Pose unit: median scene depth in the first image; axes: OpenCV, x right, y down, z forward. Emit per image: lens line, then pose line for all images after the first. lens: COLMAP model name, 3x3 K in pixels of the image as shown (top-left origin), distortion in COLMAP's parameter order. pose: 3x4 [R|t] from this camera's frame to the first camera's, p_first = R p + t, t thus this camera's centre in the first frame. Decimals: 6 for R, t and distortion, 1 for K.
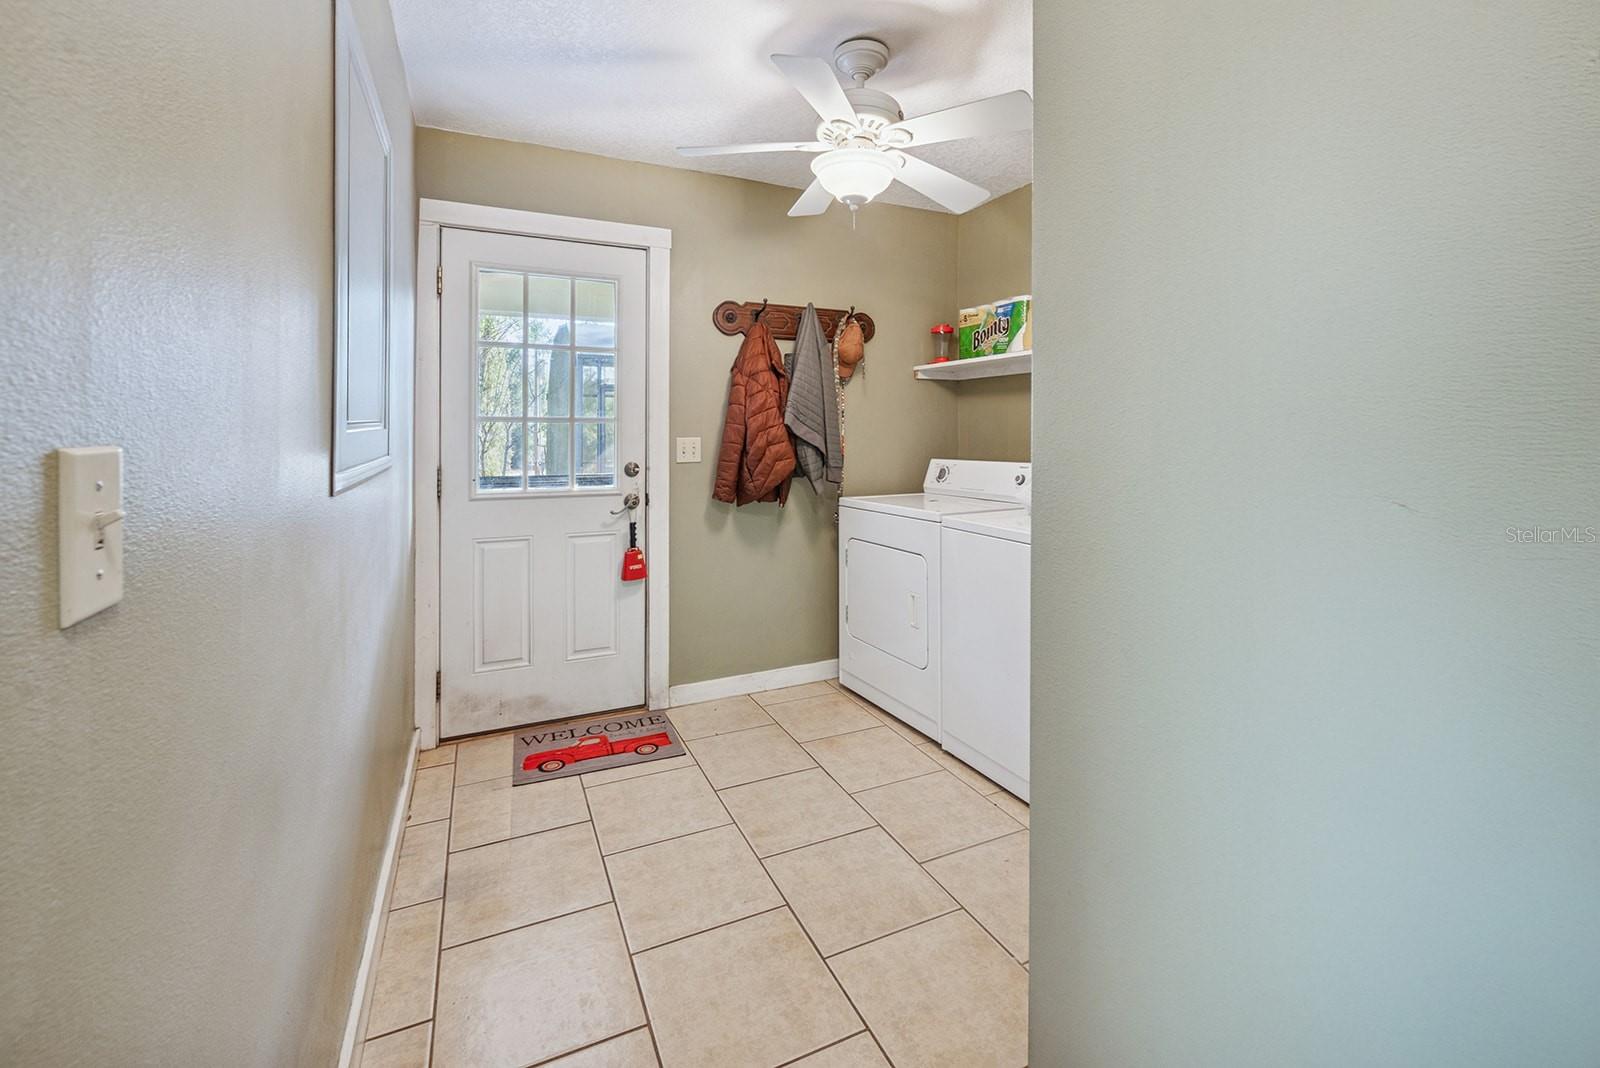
lens RADIAL K [[671.4, 0, 796.8], [0, 671.4, 433.4], [0, 0, 1]] dist [0.001430, -0.000066]
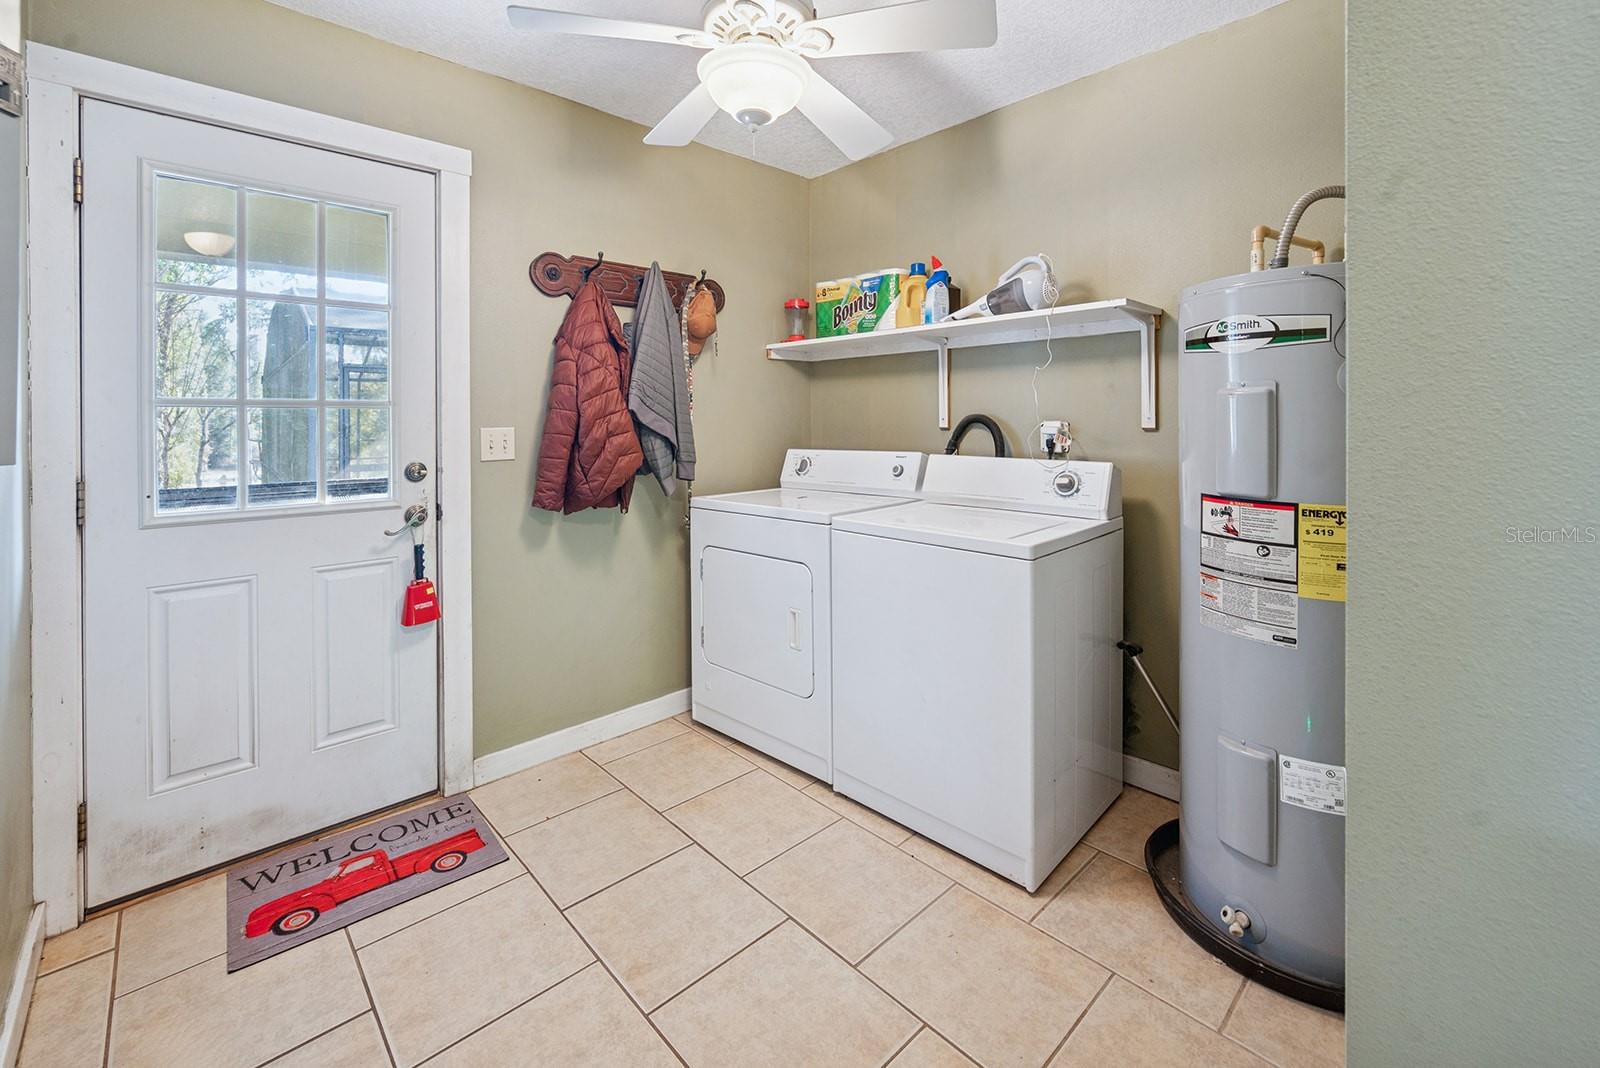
lens RADIAL K [[677.2, 0, 790.2], [0, 677.2, 422.3], [0, 0, 1]] dist [-0.001105, -0.000366]
pose [[0.952779, -0.007432, 0.303573, -0.081232], [0.007320, 0.999972, 0.001505, 0.001403], [-0.303576, 0.000788, 0.952807, 0.174982]]
